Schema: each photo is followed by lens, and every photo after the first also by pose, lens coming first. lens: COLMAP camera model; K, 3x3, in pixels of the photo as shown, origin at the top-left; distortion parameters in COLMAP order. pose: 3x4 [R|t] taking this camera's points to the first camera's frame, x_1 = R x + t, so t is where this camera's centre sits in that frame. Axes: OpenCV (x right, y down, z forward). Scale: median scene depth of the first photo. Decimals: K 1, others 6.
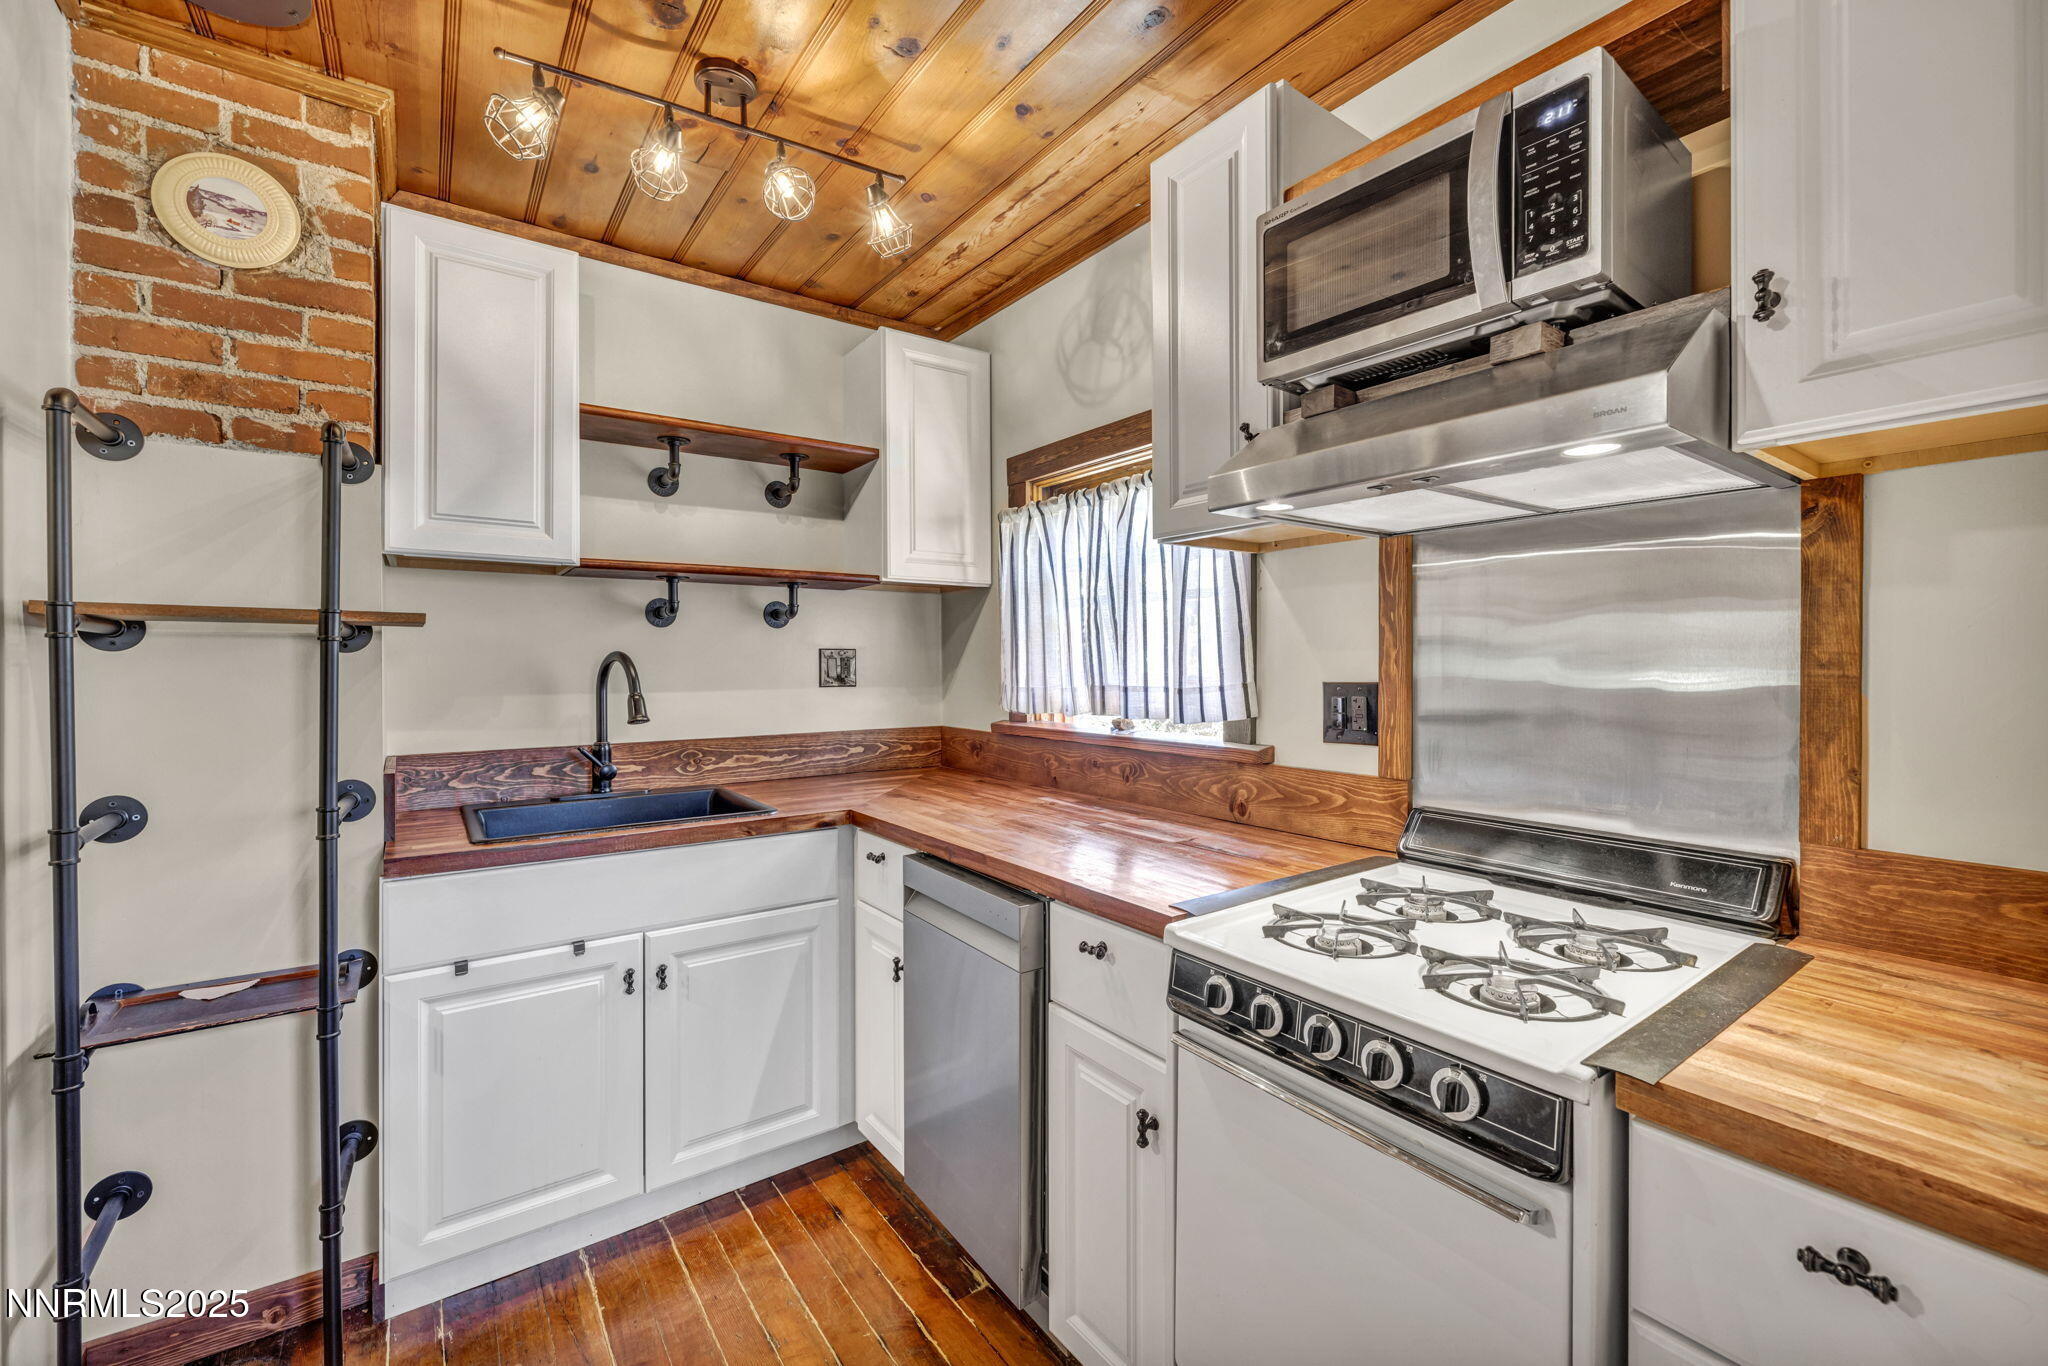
lens RADIAL K [[839.4, 0, 1029.8], [0, 839.4, 664.0], [0, 0, 1]] dist [-0.000867, -0.000162]
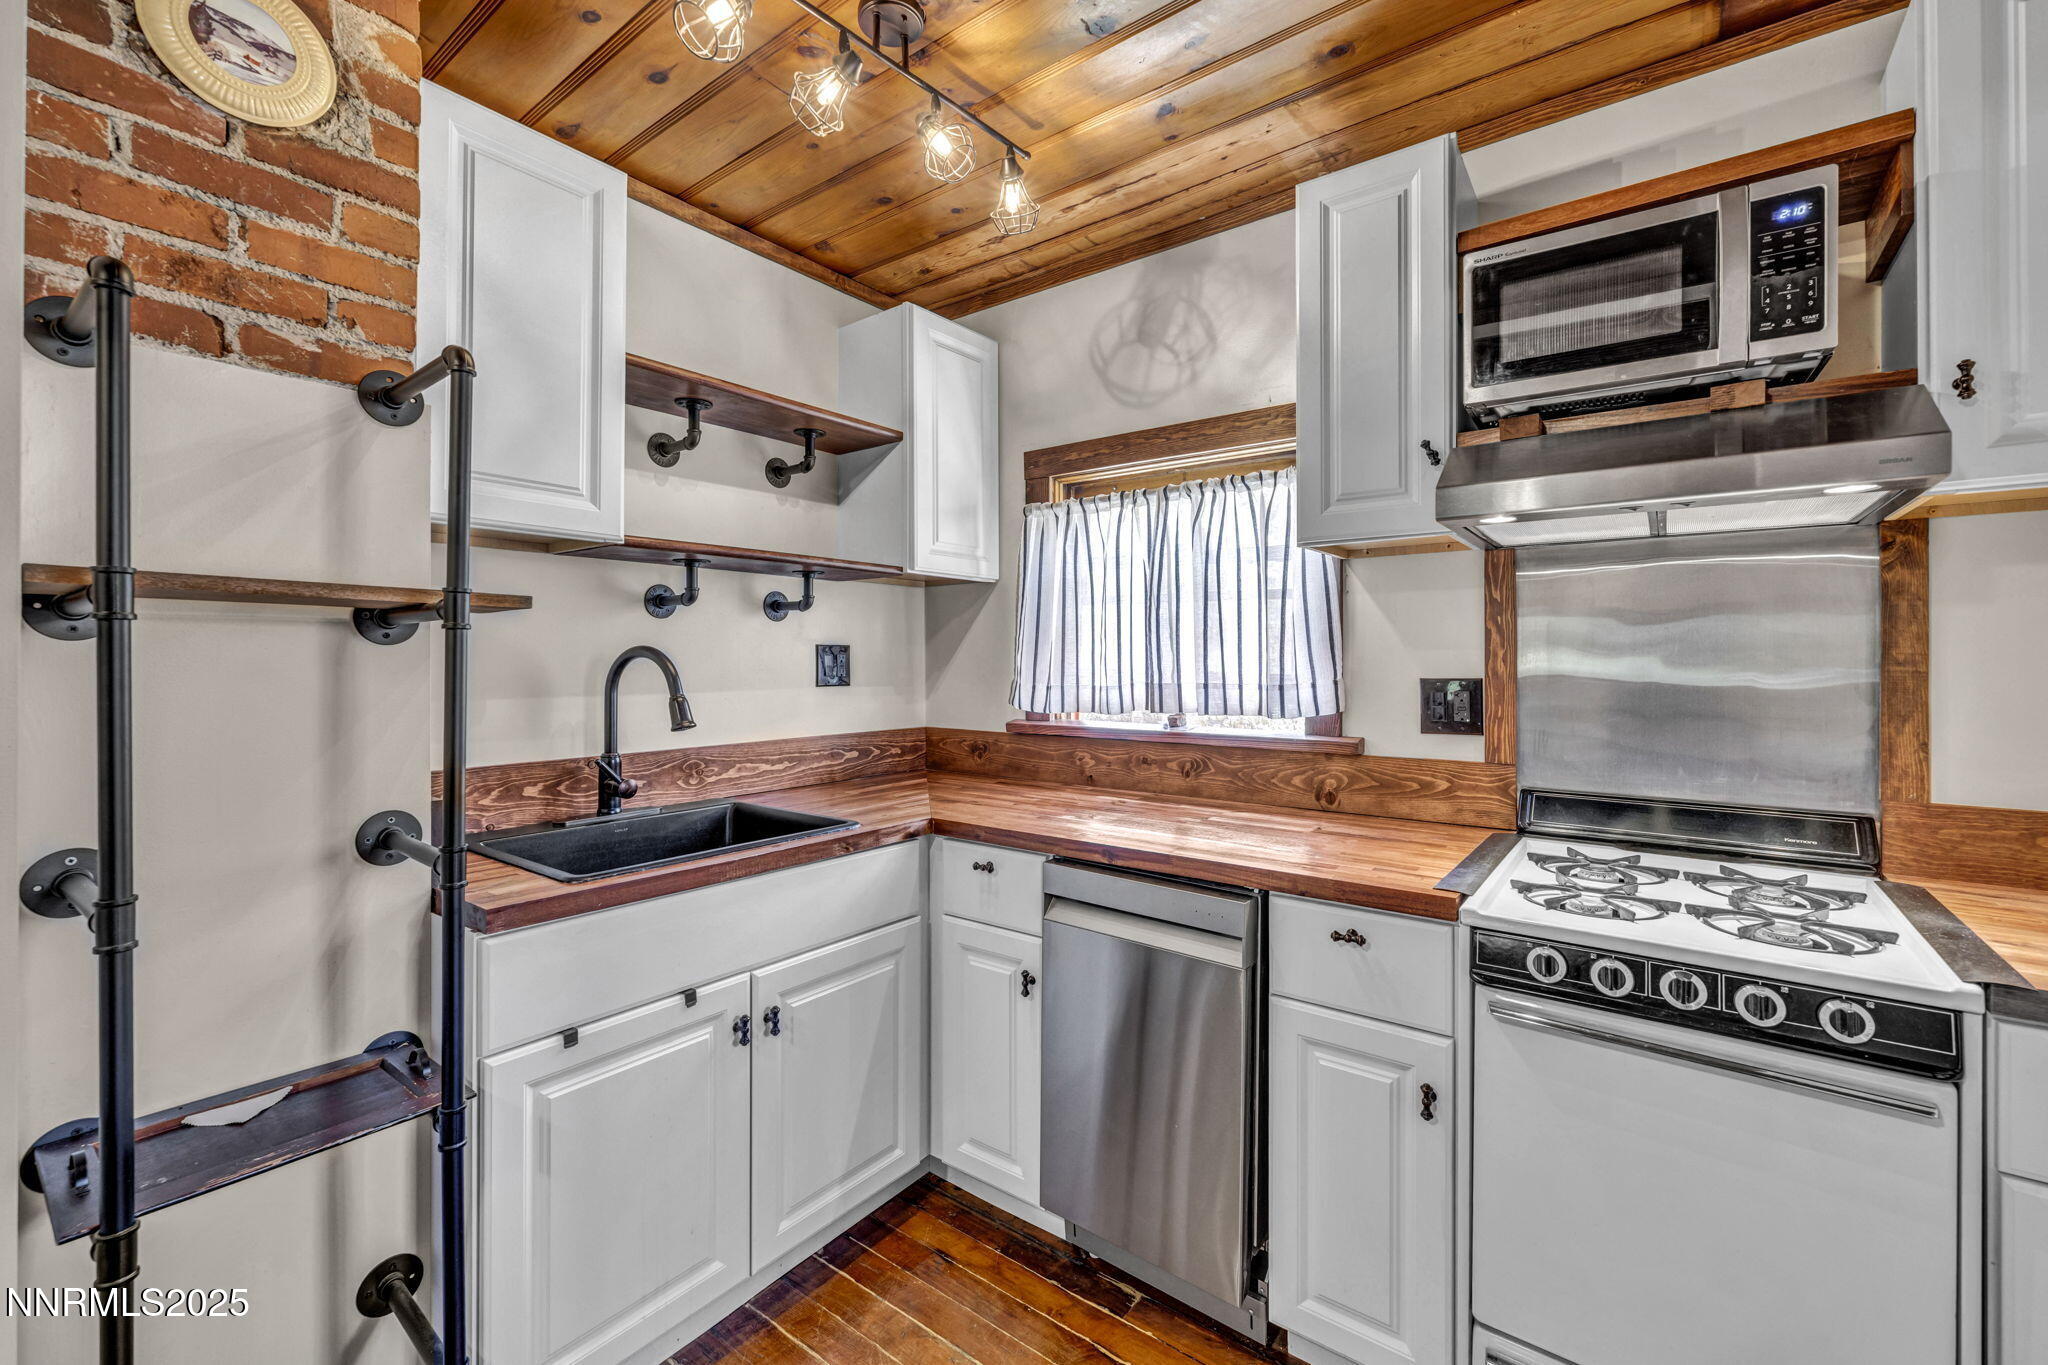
lens RADIAL K [[843.6, 0, 1026.7], [0, 843.6, 654.8], [0, 0, 1]] dist [-0.001081, -0.000171]
pose [[0.957239, 0.004430, 0.289264, -0.476711], [-0.001700, 0.999952, -0.009688, 0.001947], [-0.289293, 0.008782, 0.957200, 0.091999]]
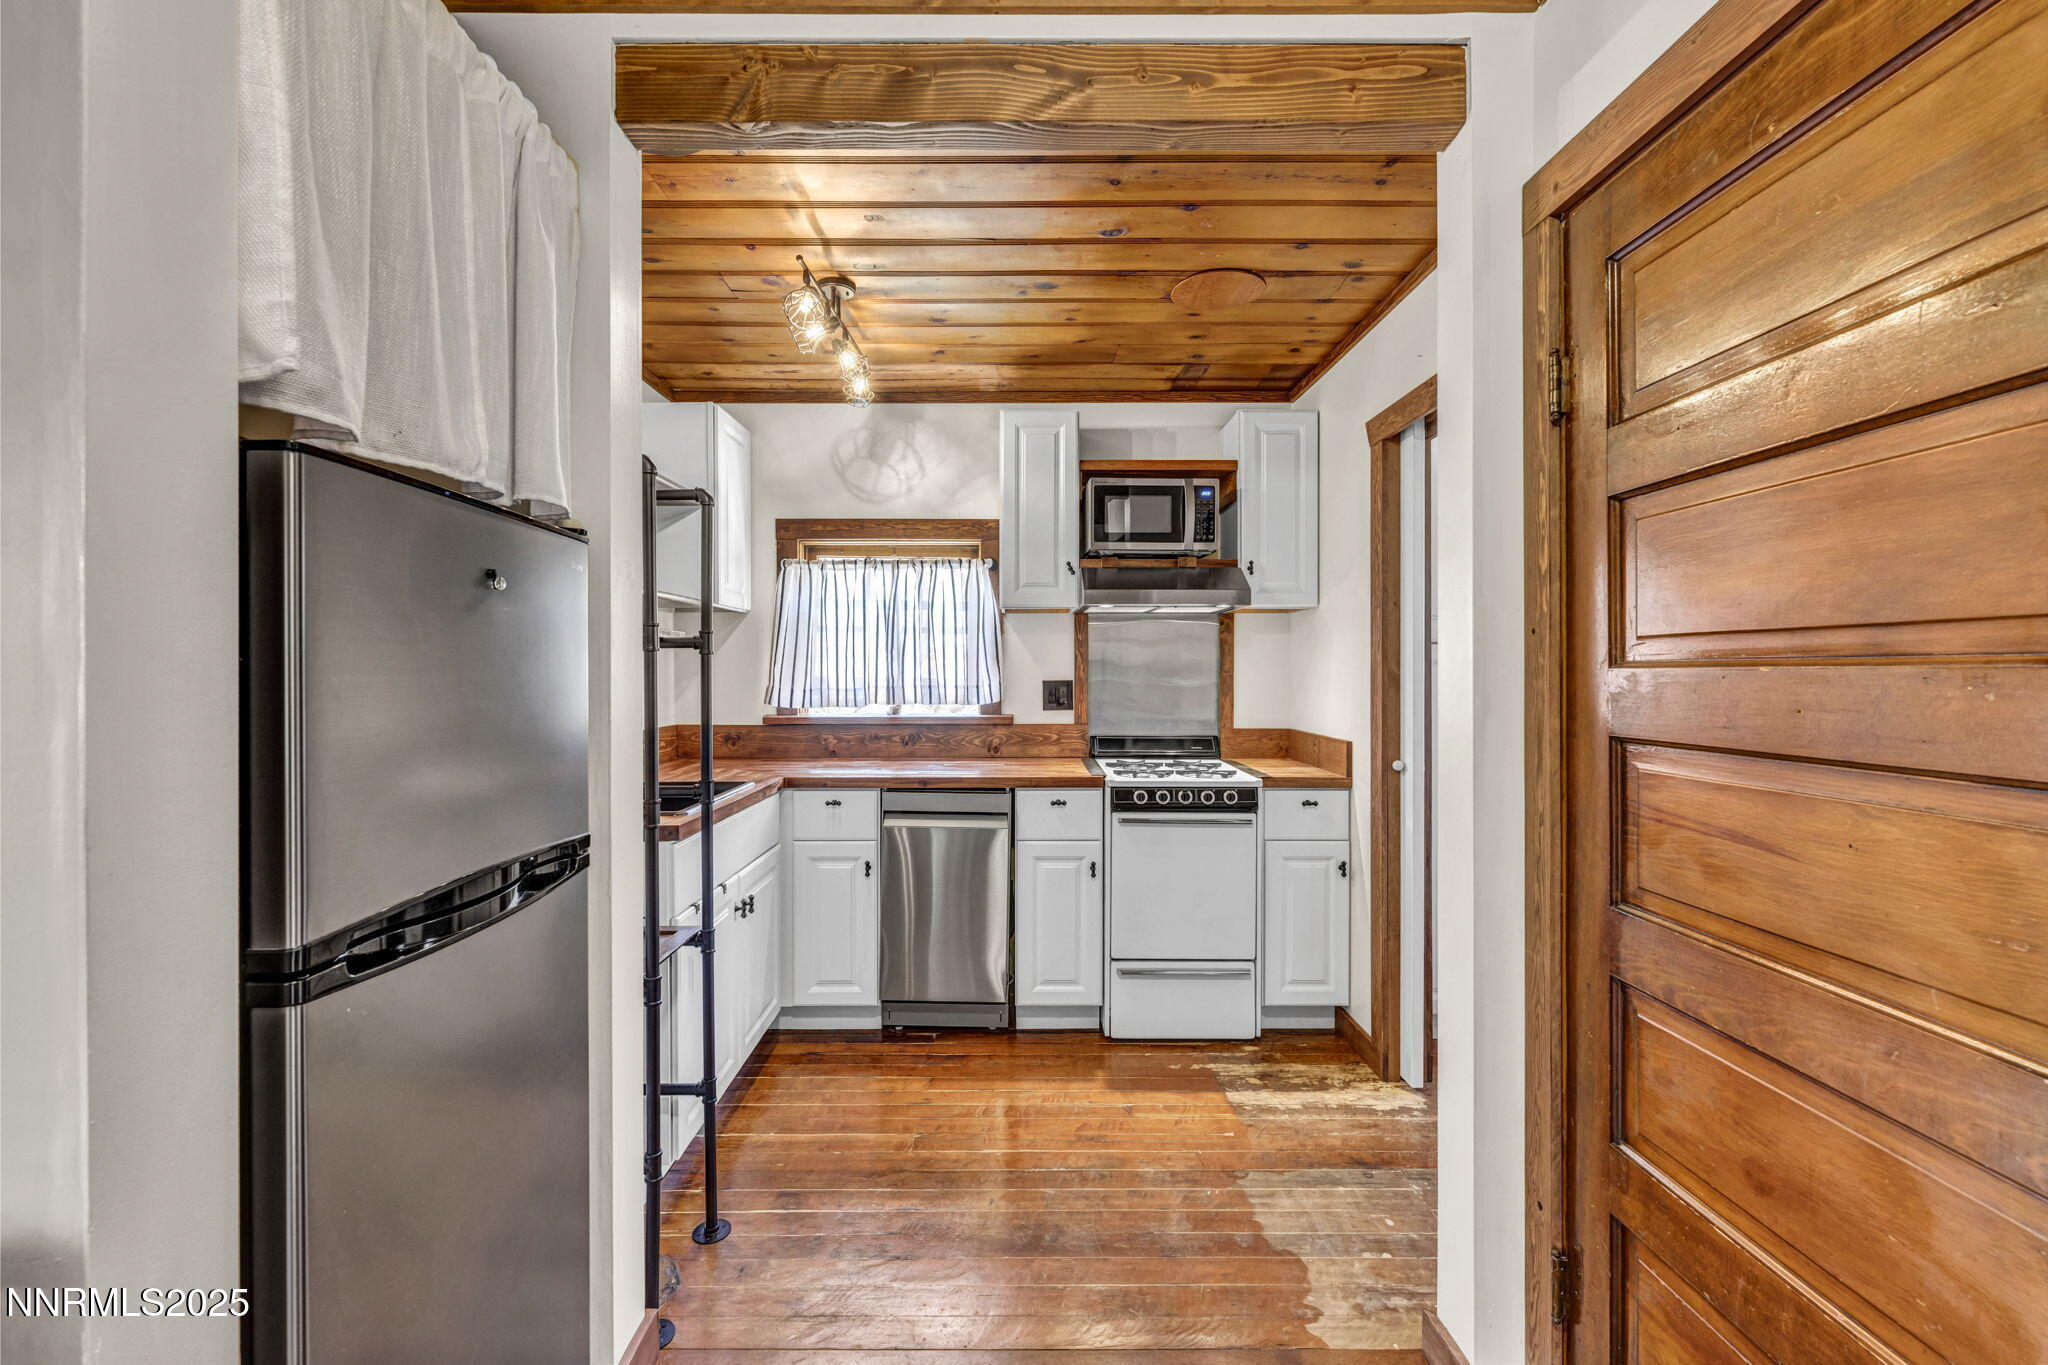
lens RADIAL K [[859.8, 0, 1016.6], [0, 859.8, 667.9], [0, 0, 1]] dist [0.000451, 0.000030]
pose [[0.581953, 0.003231, 0.813216, -1.417424], [0.001382, 0.999987, -0.004962, 0.000825], [-0.813221, 0.004011, 0.581941, -0.166038]]
